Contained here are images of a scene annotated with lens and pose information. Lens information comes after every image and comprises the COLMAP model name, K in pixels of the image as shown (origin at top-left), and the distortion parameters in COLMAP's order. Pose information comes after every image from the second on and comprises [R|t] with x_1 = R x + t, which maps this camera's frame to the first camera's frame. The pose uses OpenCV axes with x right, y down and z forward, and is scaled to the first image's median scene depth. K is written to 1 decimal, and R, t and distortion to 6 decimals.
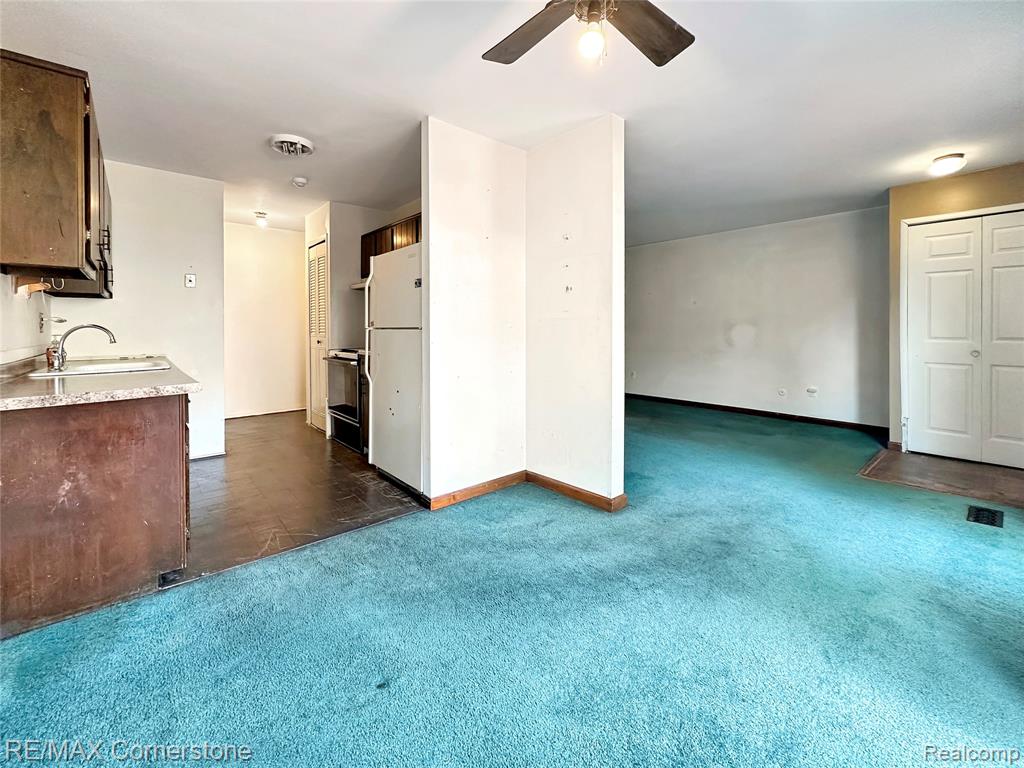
lens RADIAL K [[424.3, 0, 522.0], [0, 424.3, 331.4], [0, 0, 1]] dist [0.000101, -0.000176]
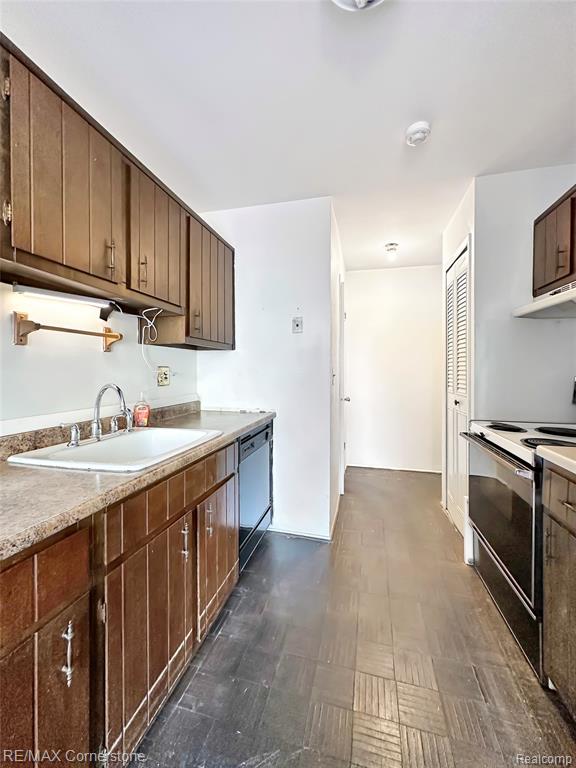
lens RADIAL K [[318.3, 0, 290.2], [0, 318.3, 371.9], [0, 0, 1]] dist [0.000101, -0.000176]
pose [[0.568737, 0.010684, -0.822450, -0.227858], [-0.012479, 0.999913, 0.004359, -0.025196], [0.822425, 0.007784, 0.568821, 0.528490]]
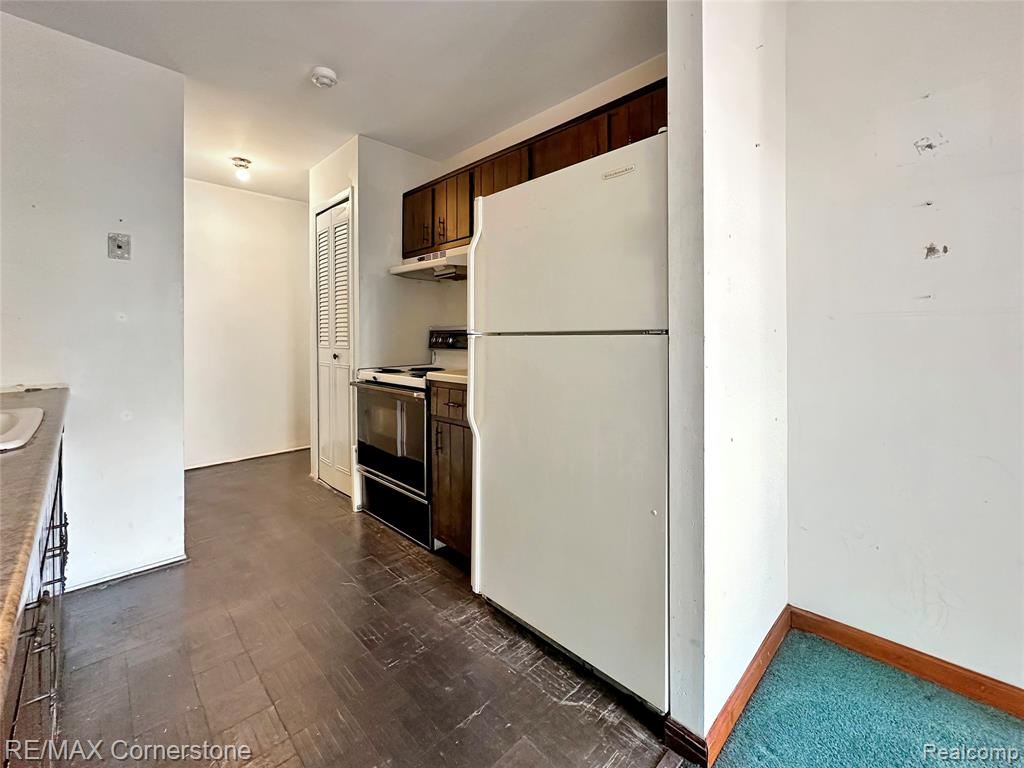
lens RADIAL K [[424.3, 0, 522.7], [0, 424.3, 337.3], [0, 0, 1]] dist [0.000101, -0.000176]
pose [[0.997908, -0.001540, 0.064635, -0.254346], [0.001915, 0.999982, -0.005744, 0.000115], [-0.064625, 0.005856, 0.997892, 0.359830]]
